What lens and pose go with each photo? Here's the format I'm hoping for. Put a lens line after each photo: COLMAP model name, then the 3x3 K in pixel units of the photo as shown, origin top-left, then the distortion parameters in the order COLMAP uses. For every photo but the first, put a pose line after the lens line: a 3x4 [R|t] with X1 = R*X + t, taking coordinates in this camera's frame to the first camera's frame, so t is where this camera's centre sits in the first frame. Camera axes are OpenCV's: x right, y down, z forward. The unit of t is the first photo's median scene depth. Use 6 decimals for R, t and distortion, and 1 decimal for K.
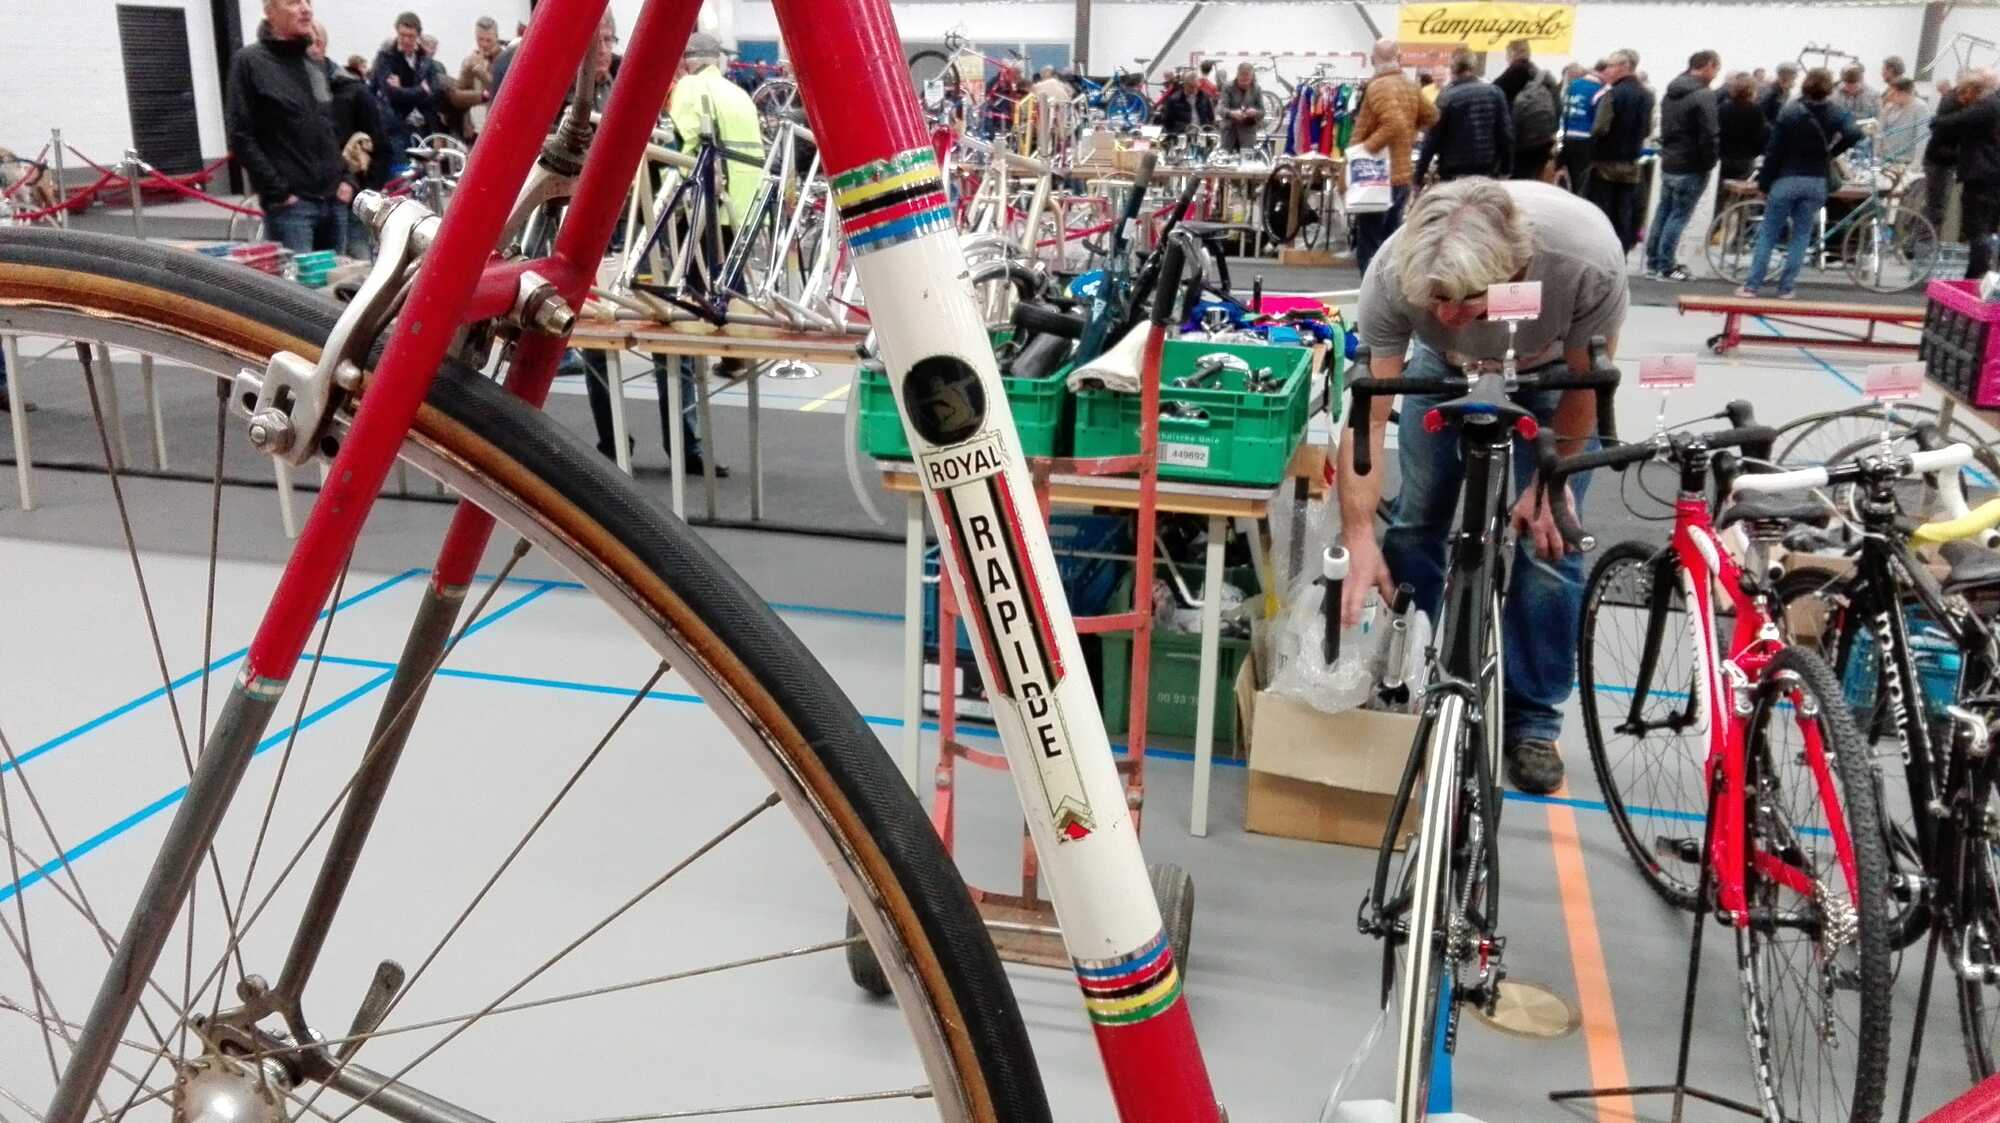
lens RADIAL K [[1616.1, 0, 955.5], [0, 1616.1, 590.2], [0, 0, 1]] dist [0.092283, -0.174076]
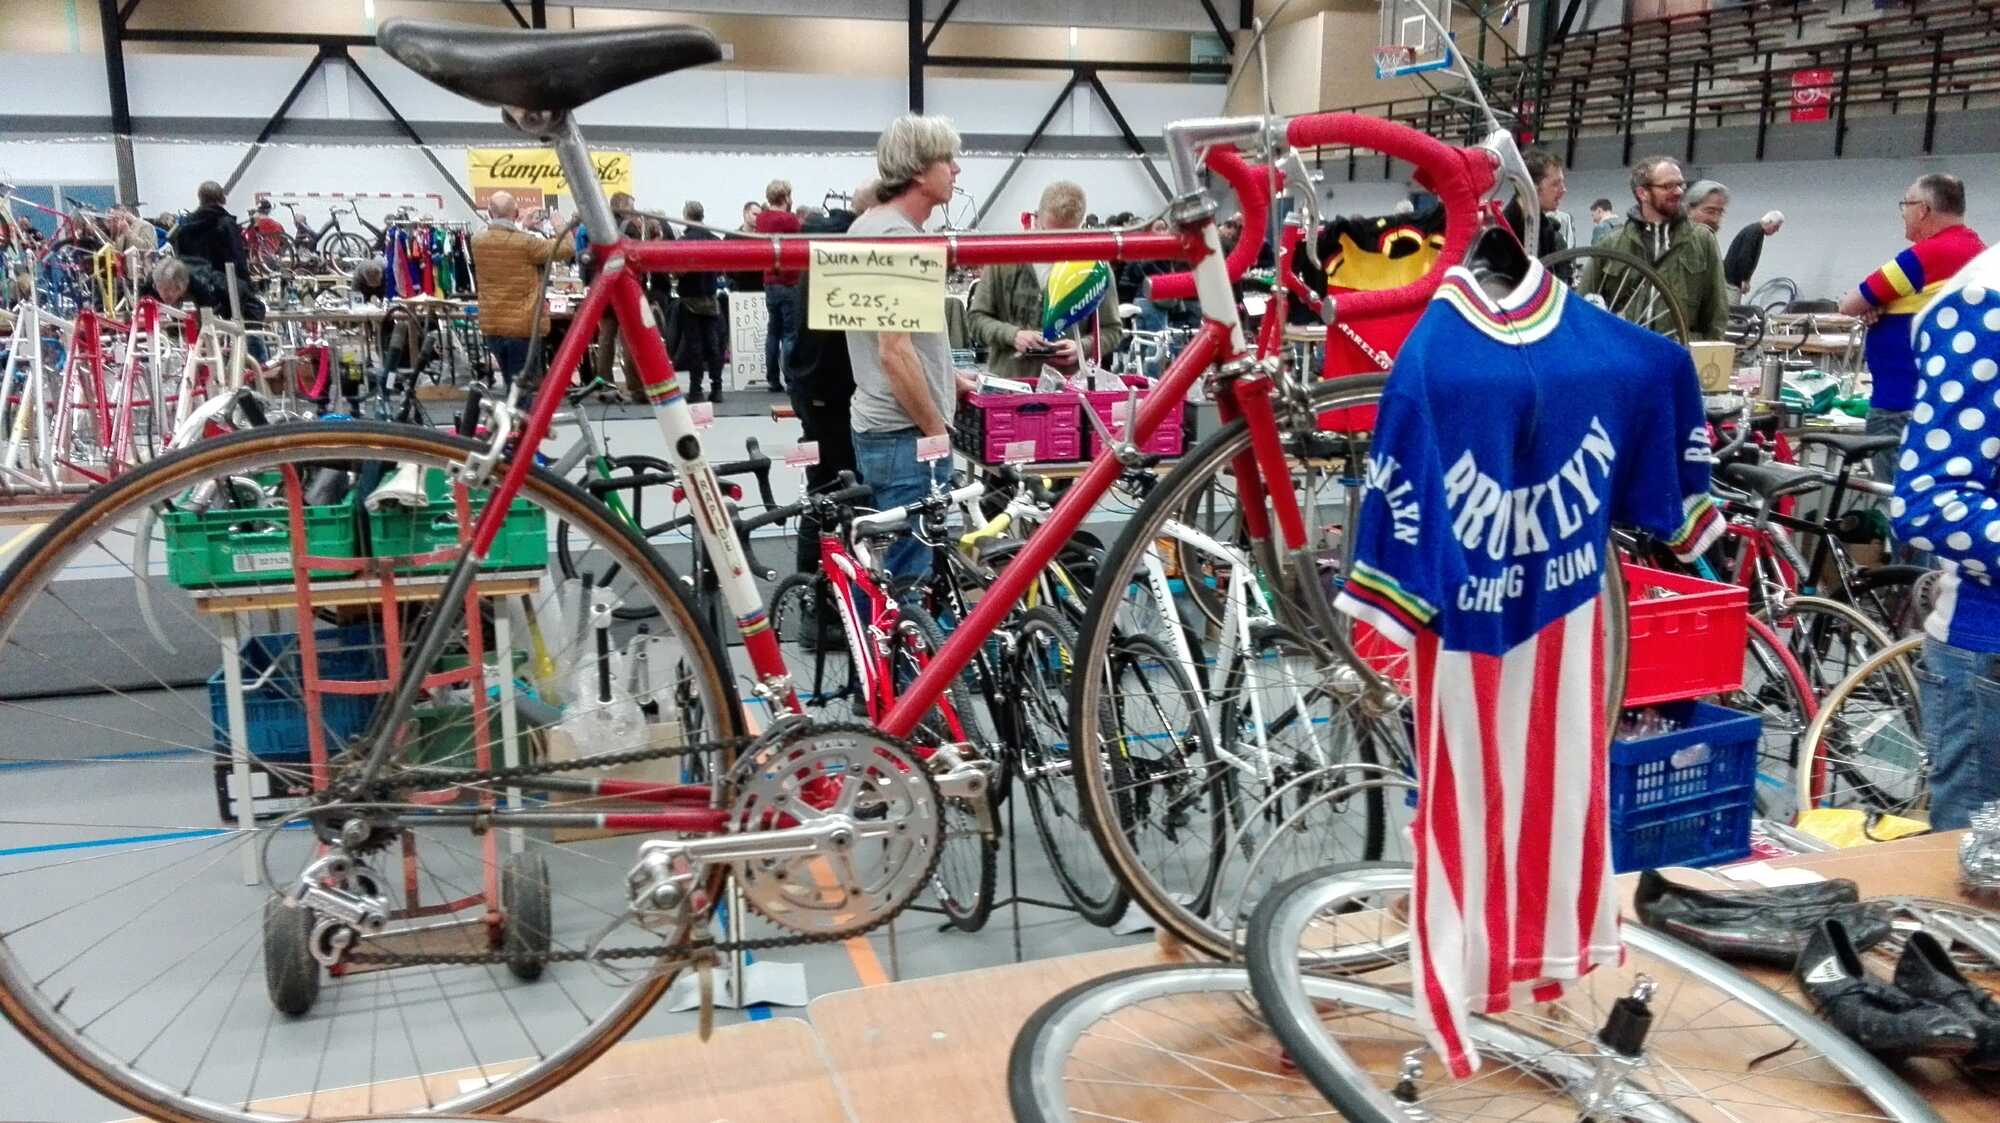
lens RADIAL K [[1616.1, 0, 1009.5], [0, 1616.1, 570.0], [0, 0, 1]] dist [0.092283, -0.174076]
pose [[0.841693, -0.125712, 0.525118, -0.179063], [0.171023, 0.984517, -0.038436, 0.054569], [-0.512155, 0.122159, 0.850161, -0.317197]]
